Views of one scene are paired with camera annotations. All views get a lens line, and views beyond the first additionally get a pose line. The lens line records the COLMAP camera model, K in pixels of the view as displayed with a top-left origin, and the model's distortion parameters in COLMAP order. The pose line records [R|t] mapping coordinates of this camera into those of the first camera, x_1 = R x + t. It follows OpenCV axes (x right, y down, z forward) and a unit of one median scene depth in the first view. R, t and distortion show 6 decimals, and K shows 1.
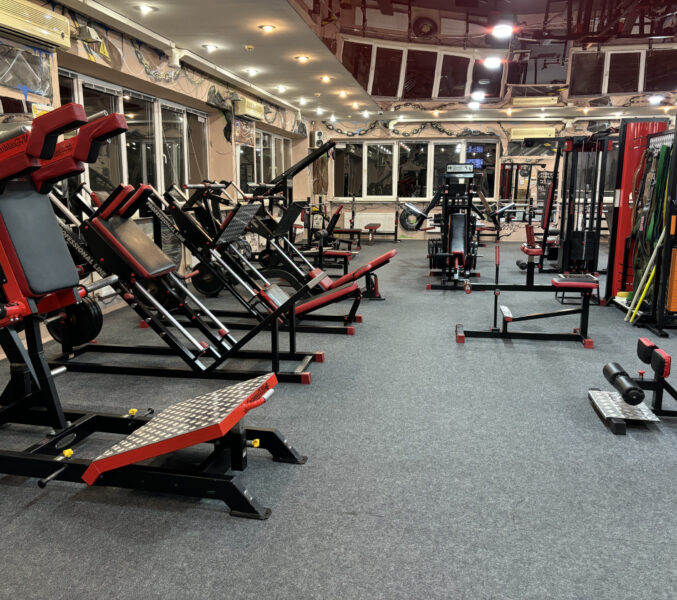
lens RADIAL K [[603.7, 0, 338.7], [0, 603.7, 291.5], [0, 0, 1]] dist [0.077173, -0.124614]
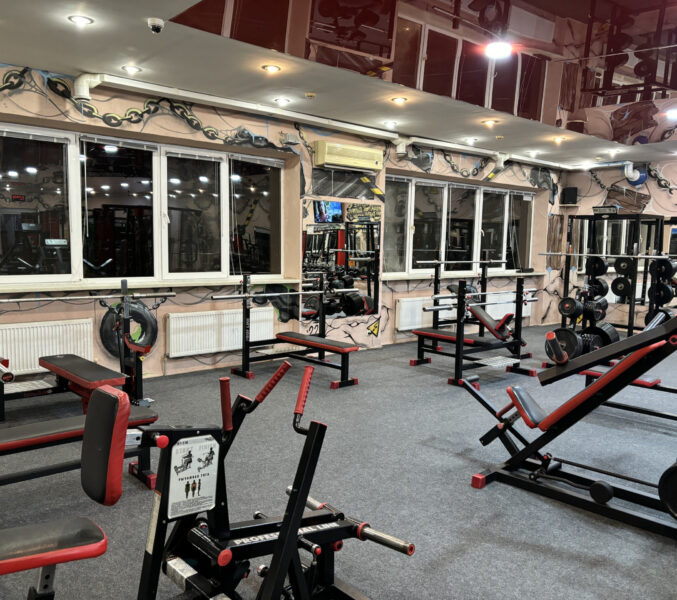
lens RADIAL K [[594.3, 0, 338.5], [0, 594.3, 300.0], [0, 0, 1]] dist [0.086566, -0.132682]
pose [[0.625407, -0.064941, 0.777591, -0.280975], [0.137672, 0.990081, -0.028040, -0.298404], [-0.768057, 0.124589, 0.628144, 1.733427]]
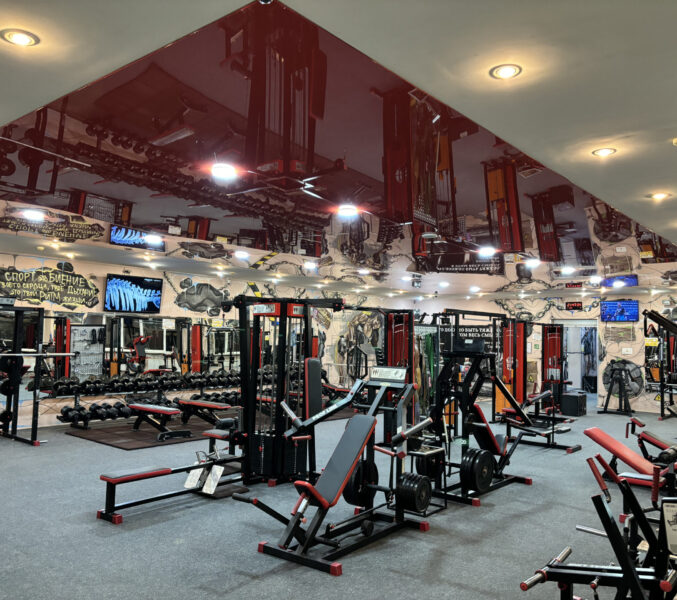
lens RADIAL K [[594.3, 0, 338.5], [0, 594.3, 300.0], [0, 0, 1]] dist [0.086566, -0.132682]
pose [[-0.881968, -0.000061, 0.471309, 0.044039], [0.053147, 0.993609, 0.099583, -0.588877], [-0.468303, 0.112877, -0.876328, 3.026331]]
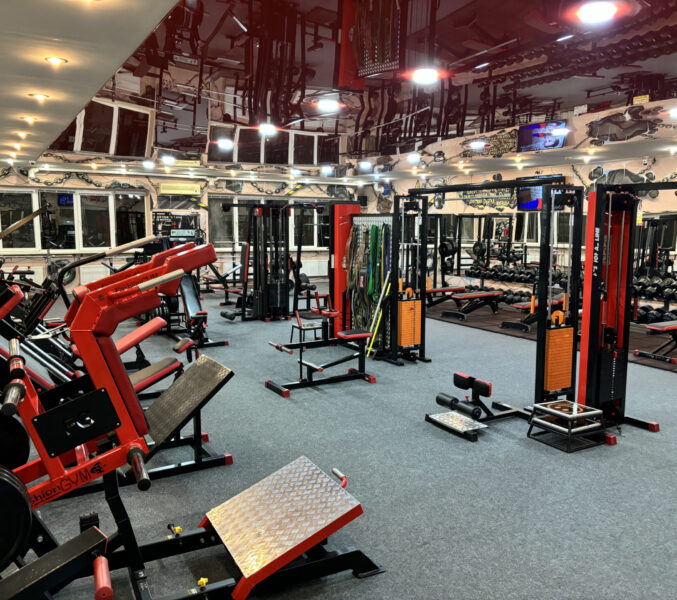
lens RADIAL K [[603.7, 0, 338.7], [0, 603.7, 291.5], [0, 0, 1]] dist [0.077173, -0.124614]
pose [[0.772713, -0.074070, 0.630419, -0.390536], [0.109047, 0.993893, -0.016886, -0.076973], [-0.625318, 0.081793, 0.776072, 0.016560]]
